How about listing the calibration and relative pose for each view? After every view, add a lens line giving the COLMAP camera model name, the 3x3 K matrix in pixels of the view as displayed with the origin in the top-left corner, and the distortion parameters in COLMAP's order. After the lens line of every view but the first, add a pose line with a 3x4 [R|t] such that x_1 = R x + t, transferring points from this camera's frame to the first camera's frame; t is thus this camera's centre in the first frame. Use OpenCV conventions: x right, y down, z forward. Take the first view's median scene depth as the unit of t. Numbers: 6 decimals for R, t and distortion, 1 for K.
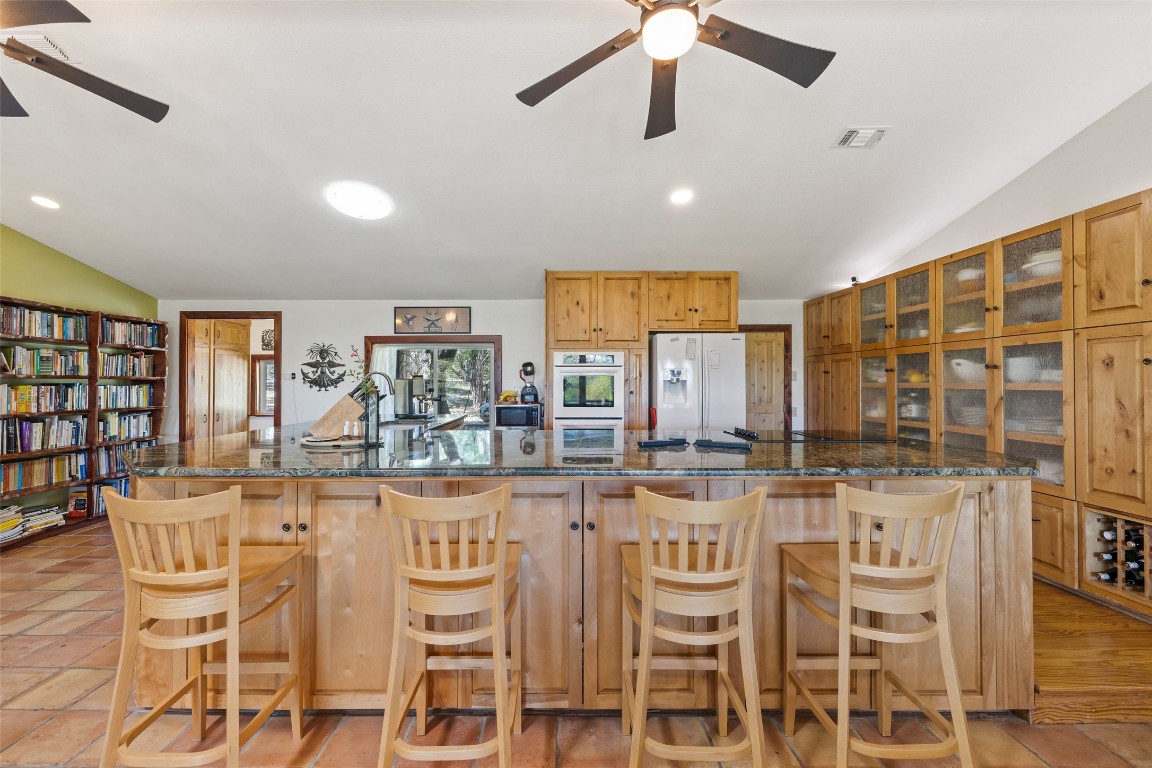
lens RADIAL K [[488.4, 0, 572.6], [0, 488.4, 378.1], [0, 0, 1]] dist [0.017467, -0.001000]
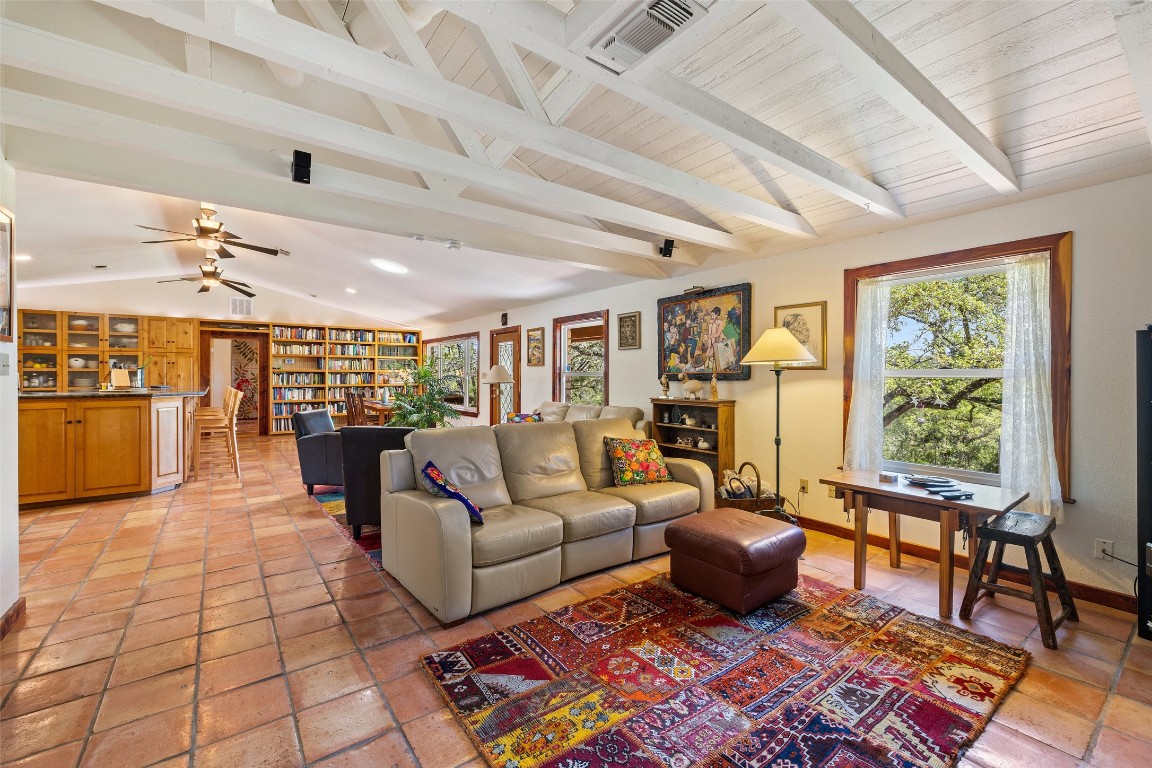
lens RADIAL K [[488.4, 0, 567.6], [0, 488.4, 377.6], [0, 0, 1]] dist [0.017467, -0.001000]
pose [[-0.587821, -0.000567, 0.808991, -2.320878], [-0.003529, 0.999992, -0.001863, 0.045889], [-0.808984, -0.003950, -0.587818, 0.483385]]
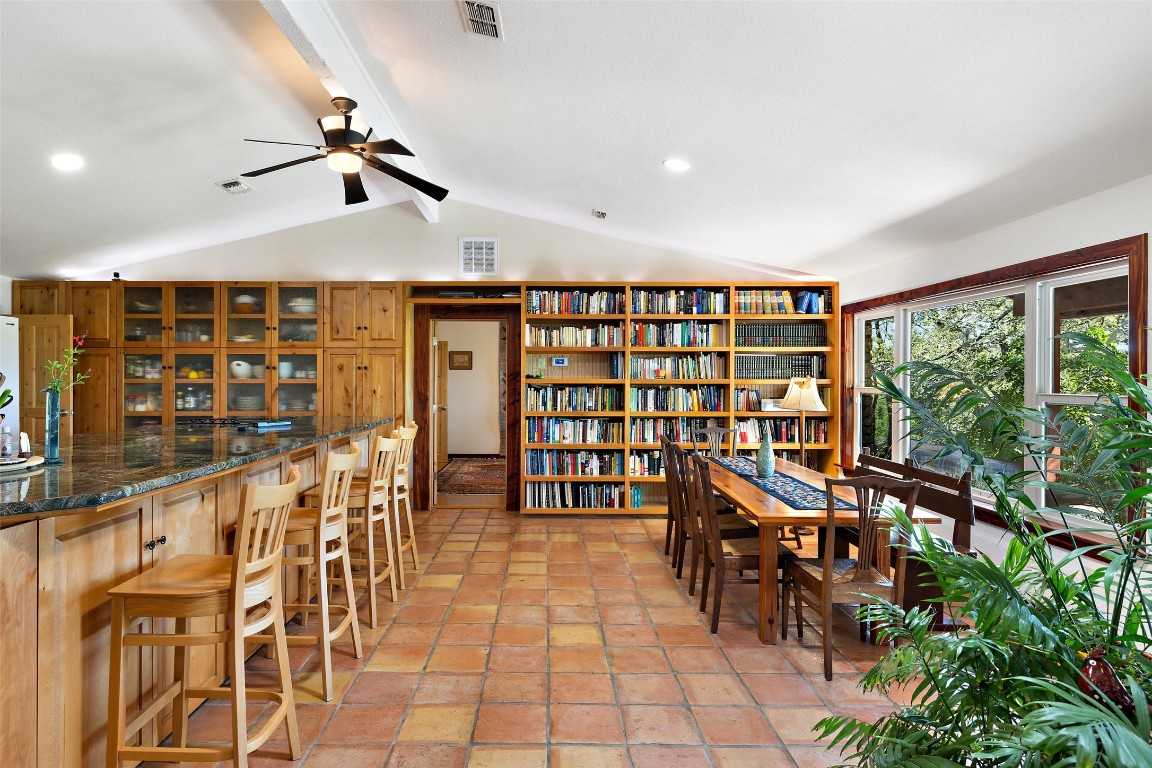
lens RADIAL K [[639.5, 0, 544.5], [0, 639.5, 377.4], [0, 0, 1]] dist [-0.014723, 0.000245]
pose [[-0.005765, 0.005210, 0.999970, -0.900691], [-0.009210, 0.999944, -0.005263, 0.006959], [-0.999941, -0.009240, -0.005717, 0.174404]]
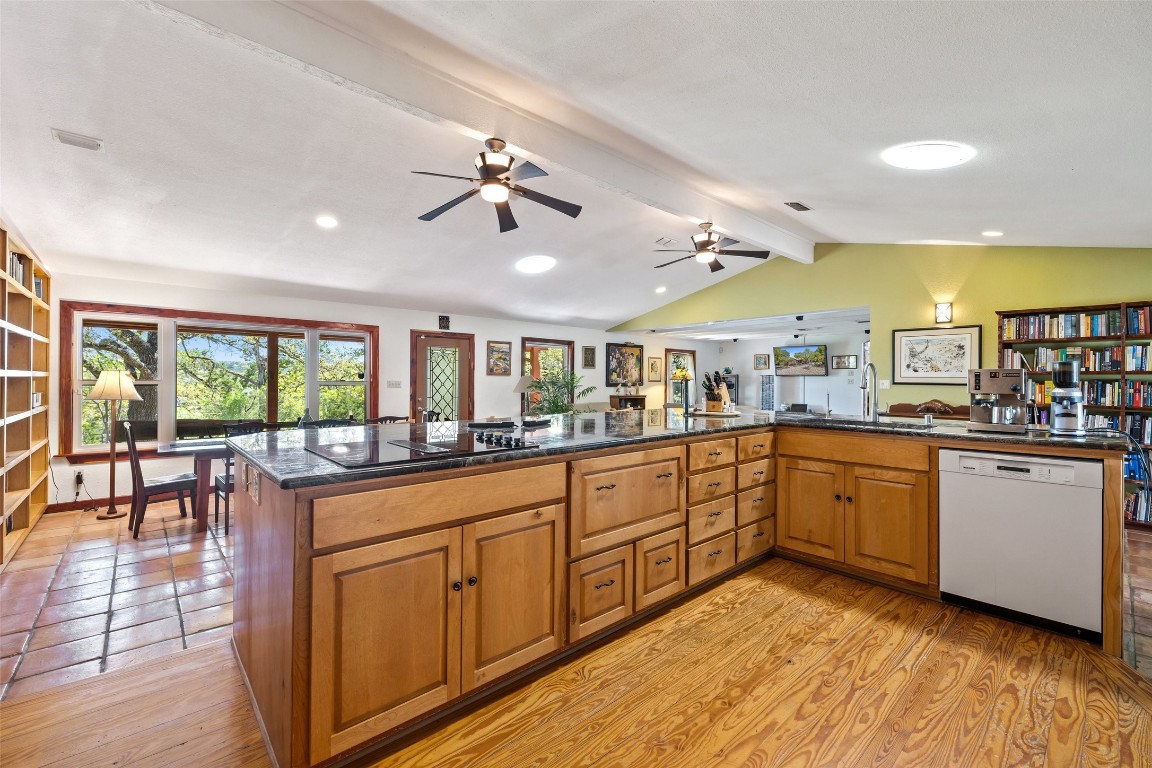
lens RADIAL K [[488.4, 0, 565.1], [0, 488.4, 379.1], [0, 0, 1]] dist [0.017467, -0.001000]
pose [[-0.749380, -0.002272, -0.662136, 0.582703], [-0.000540, 0.999996, -0.002820, 0.017291], [0.662140, -0.001756, -0.749378, 1.249045]]
